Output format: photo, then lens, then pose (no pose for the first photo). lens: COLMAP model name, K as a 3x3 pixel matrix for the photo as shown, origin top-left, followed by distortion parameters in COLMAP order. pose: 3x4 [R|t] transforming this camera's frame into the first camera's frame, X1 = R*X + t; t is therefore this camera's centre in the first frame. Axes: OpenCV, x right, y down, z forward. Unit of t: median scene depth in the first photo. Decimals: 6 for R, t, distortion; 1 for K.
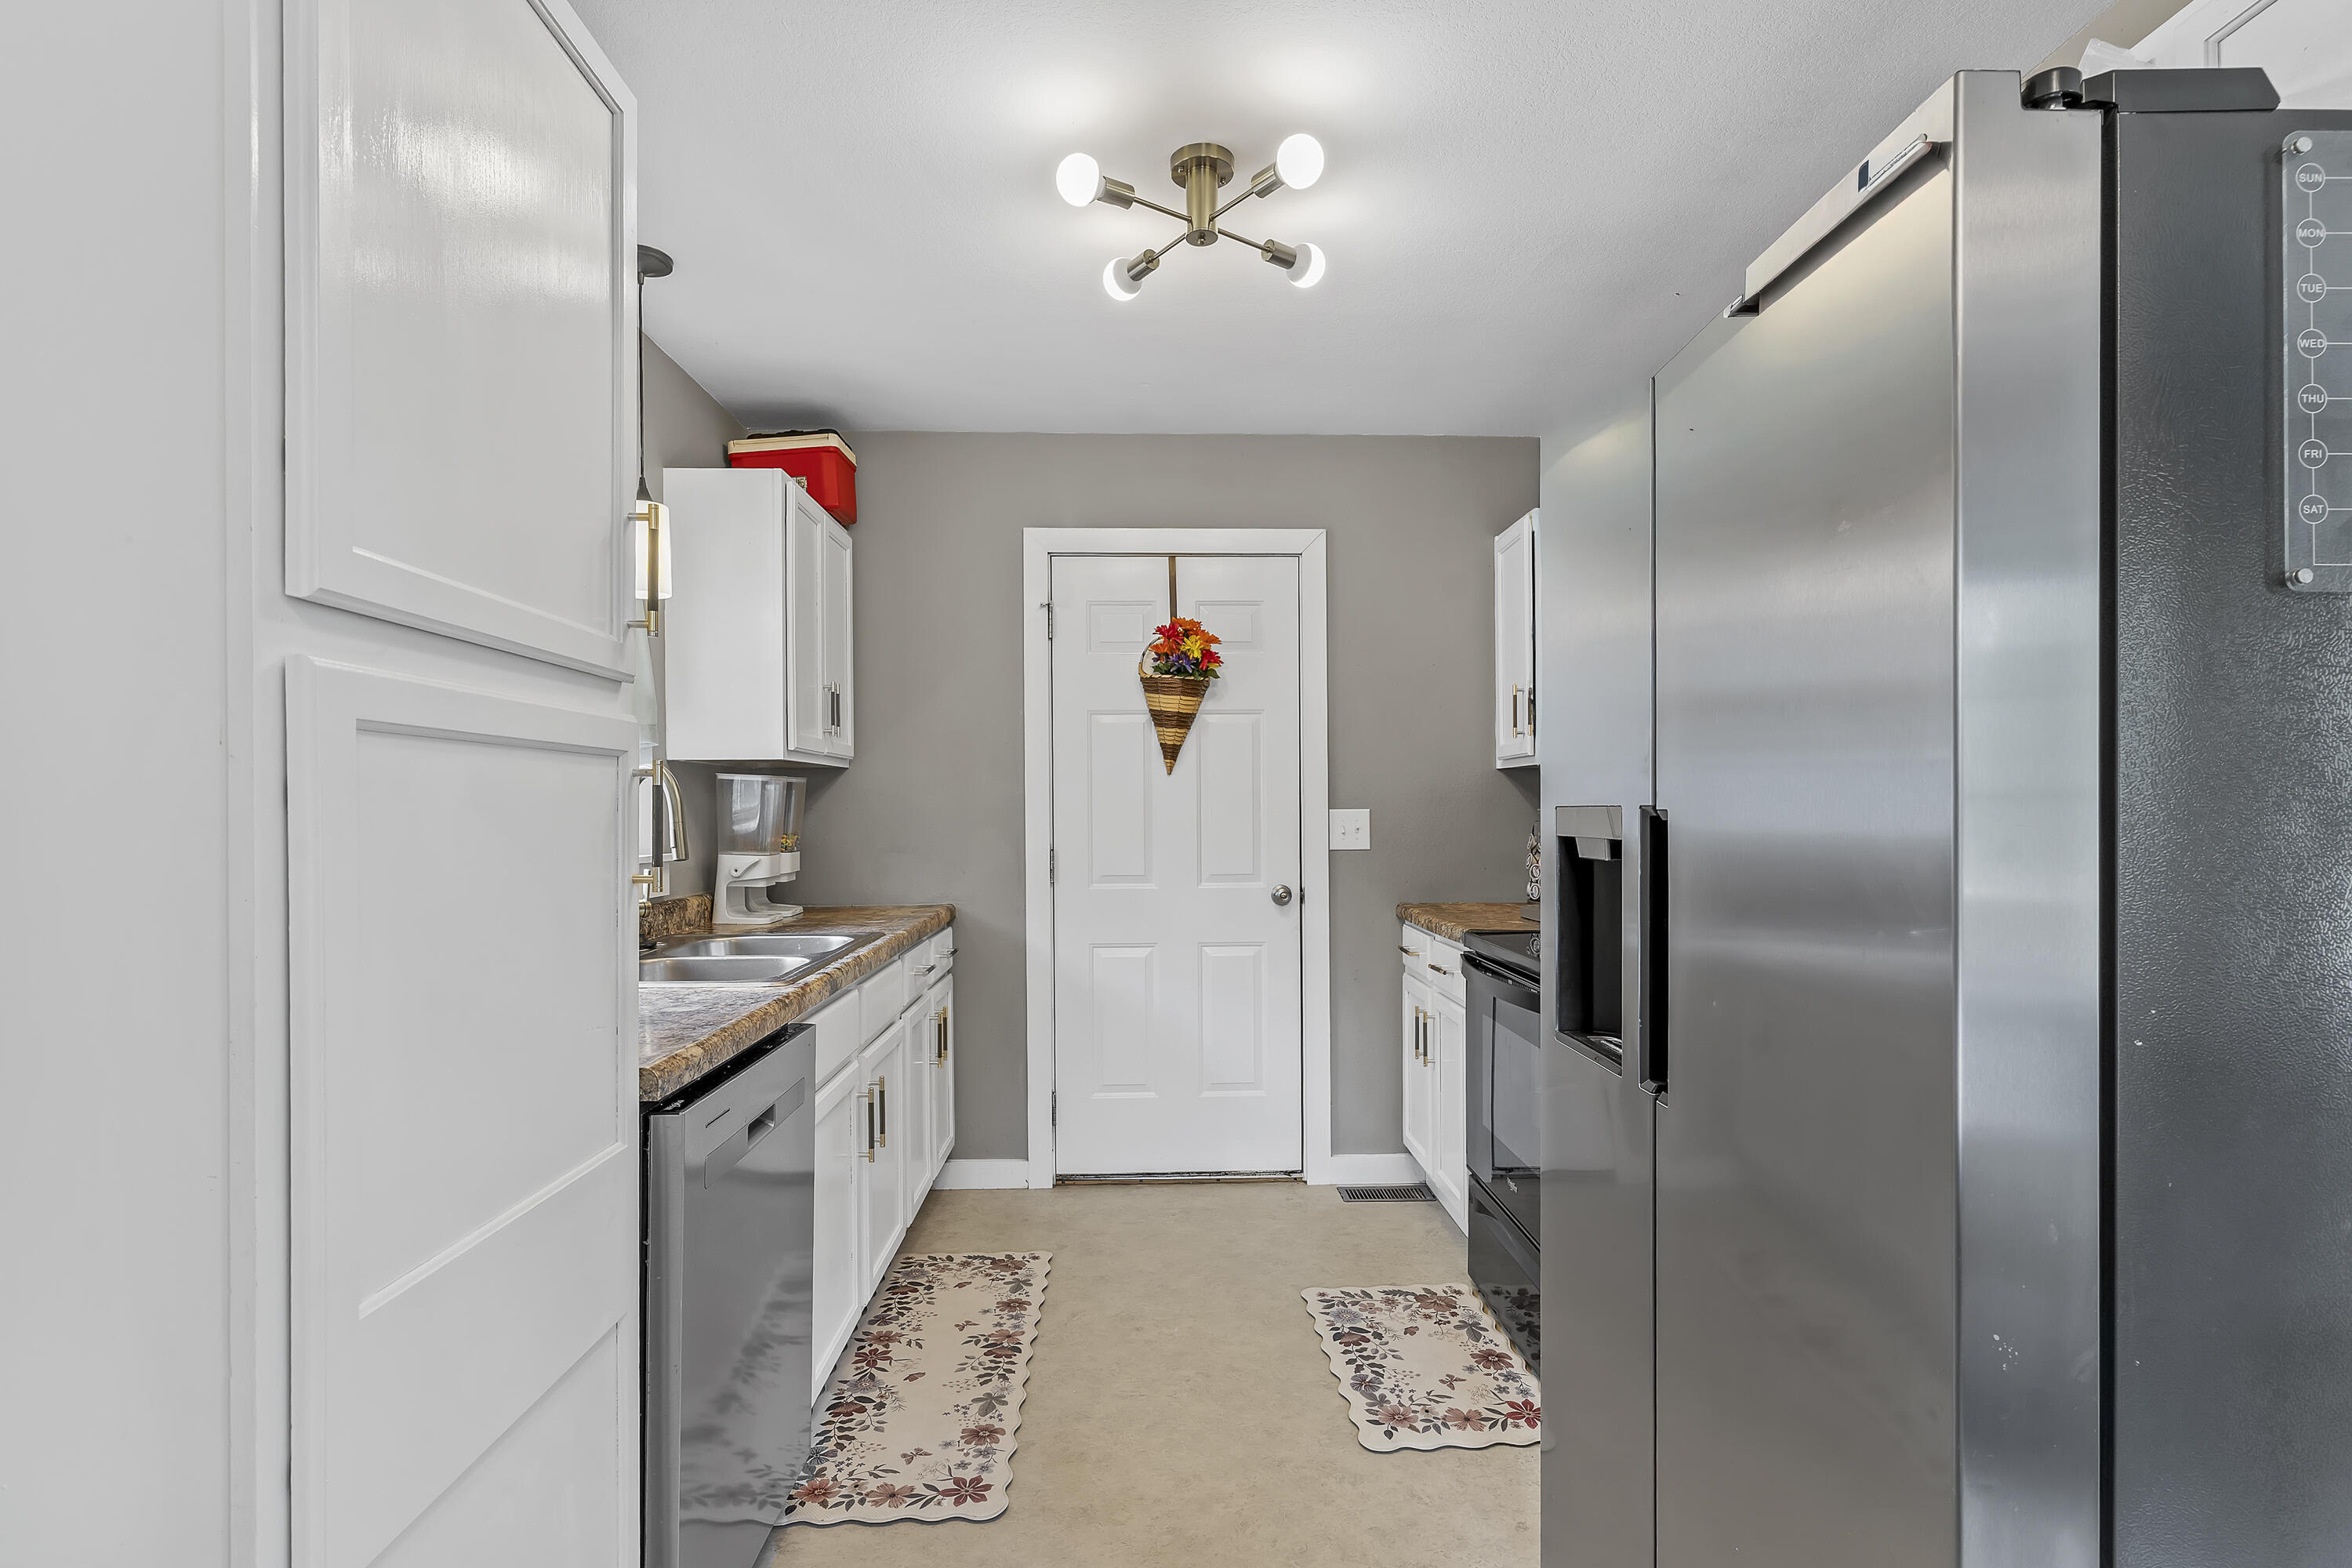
lens RADIAL K [[1145.2, 0, 1171.7], [0, 1145.2, 812.8], [0, 0, 1]] dist [-0.000204, 0.000141]
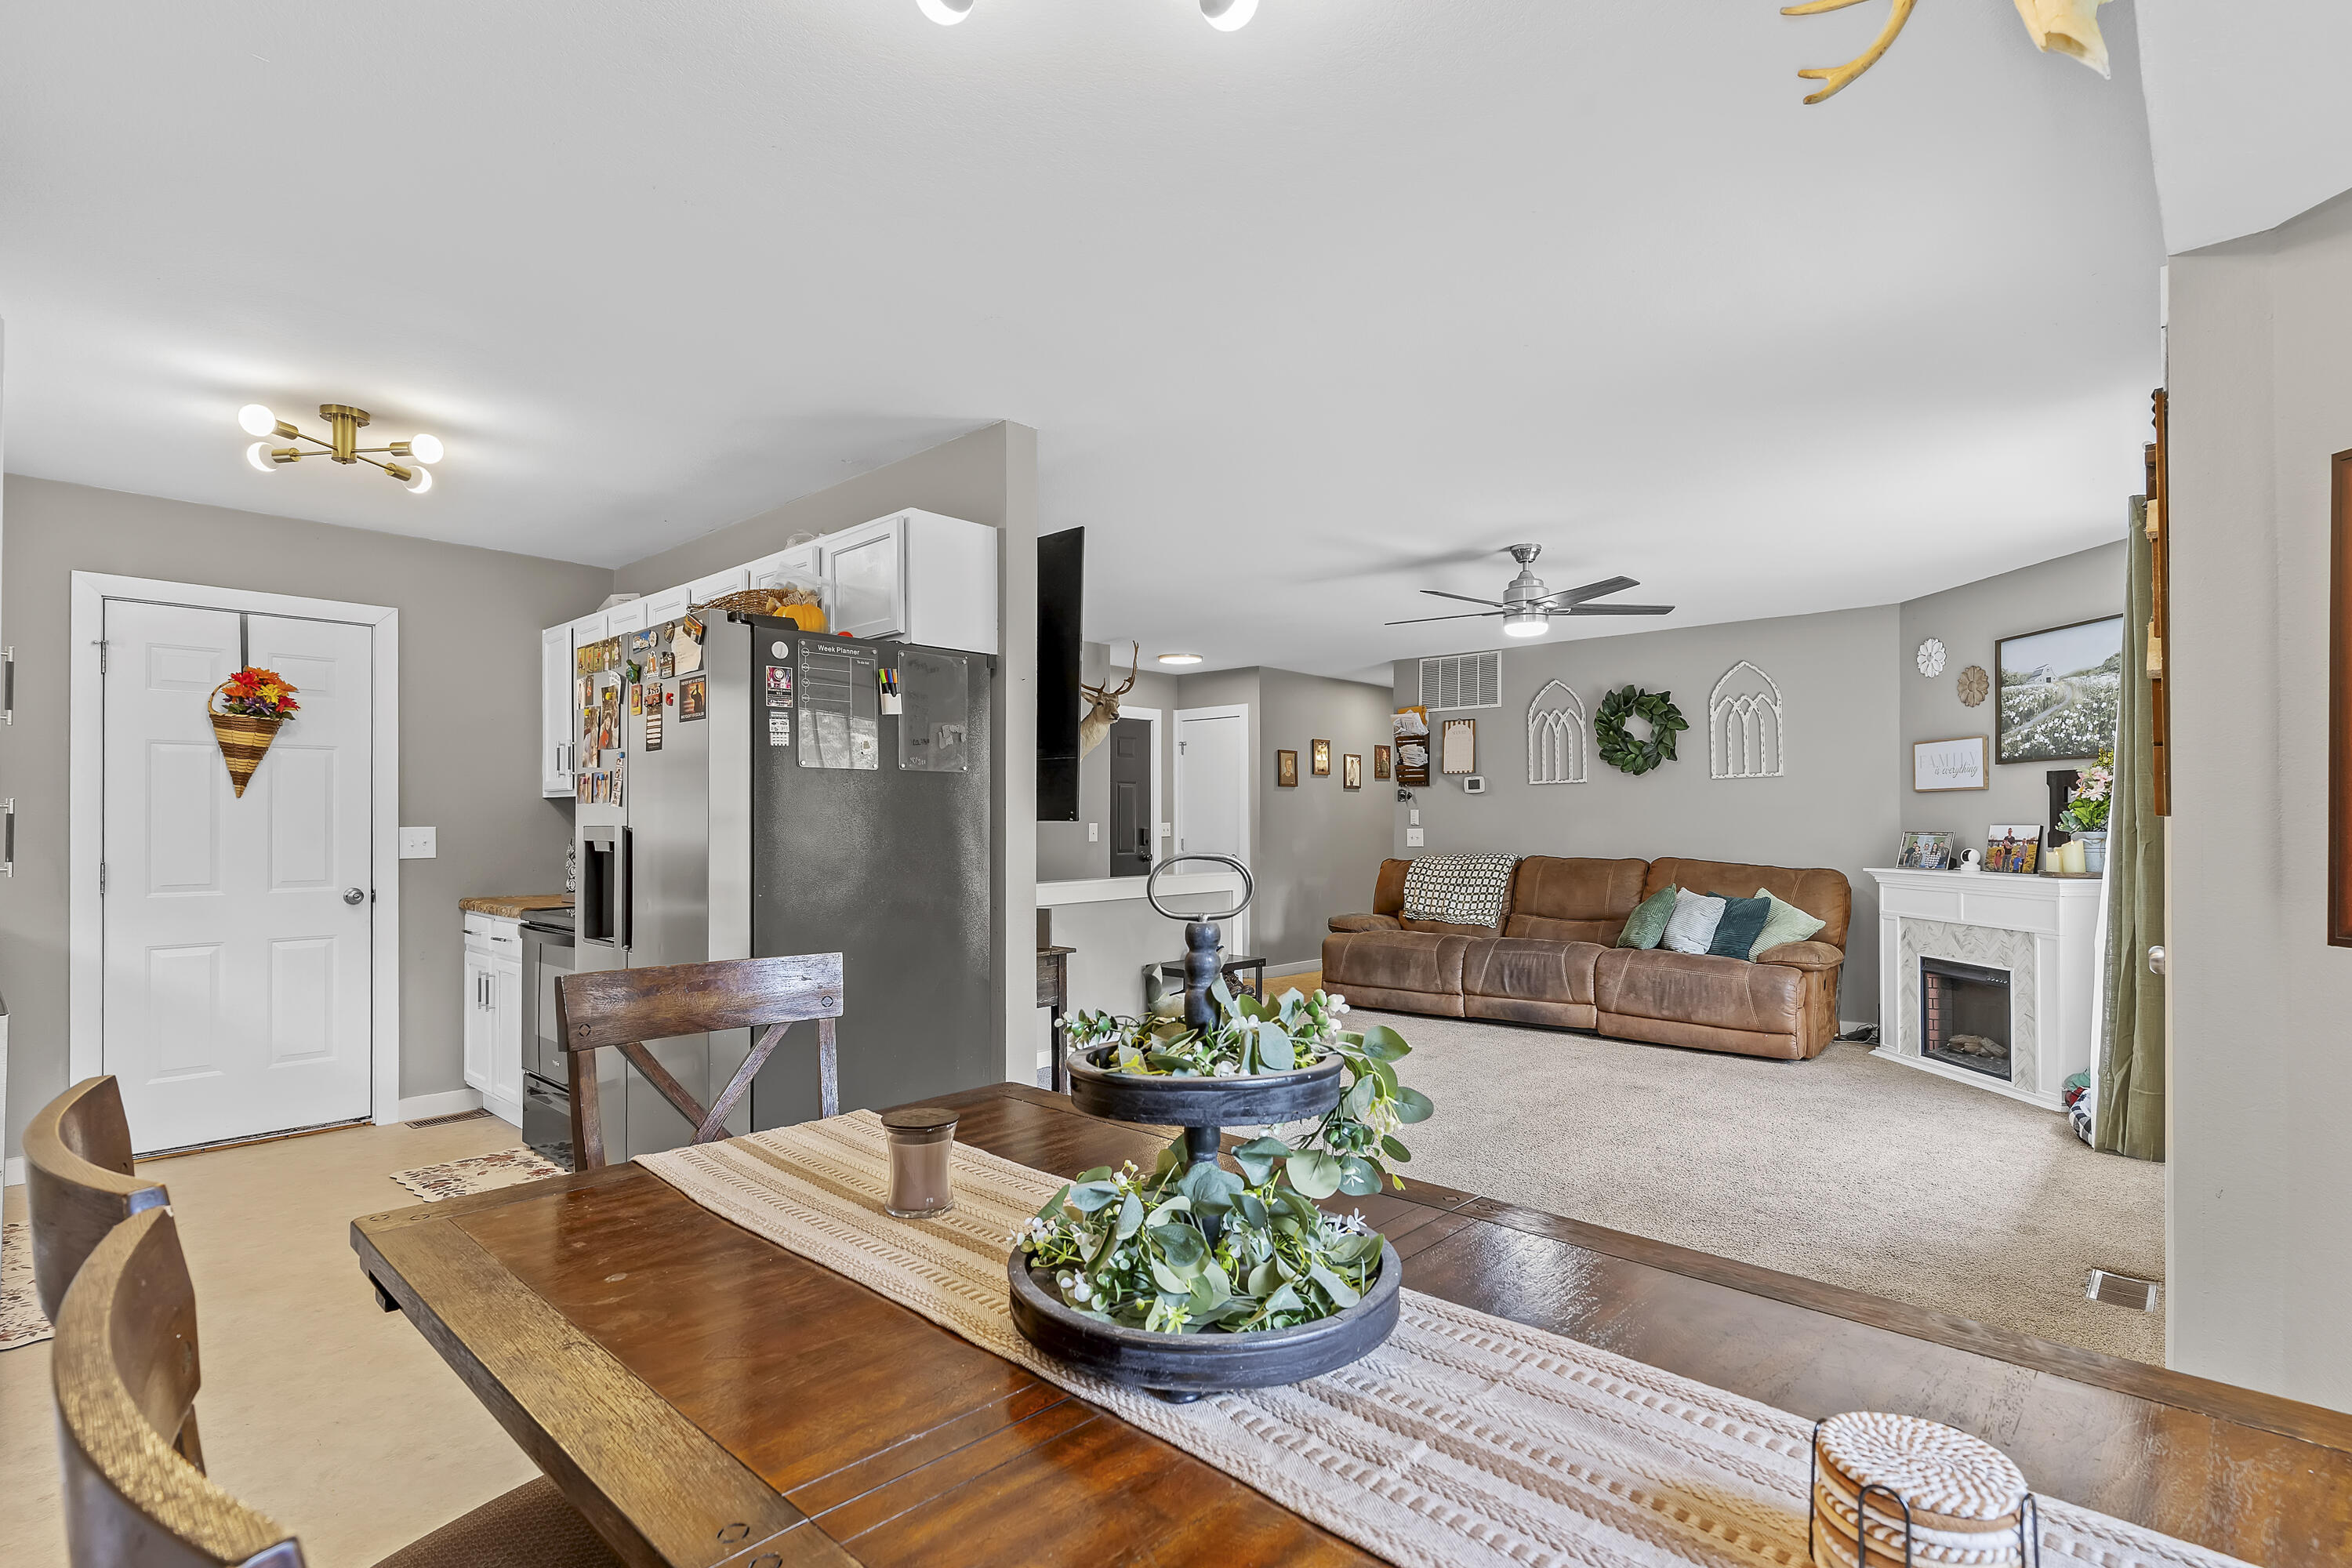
lens RADIAL K [[1145.2, 0, 1171.7], [0, 1145.2, 812.8], [0, 0, 1]] dist [-0.000204, 0.000141]
pose [[0.704844, 0.007737, 0.709320, -0.164559], [0.002488, 0.999907, -0.013379, 0.000222], [-0.709358, 0.011195, 0.704760, -0.521841]]
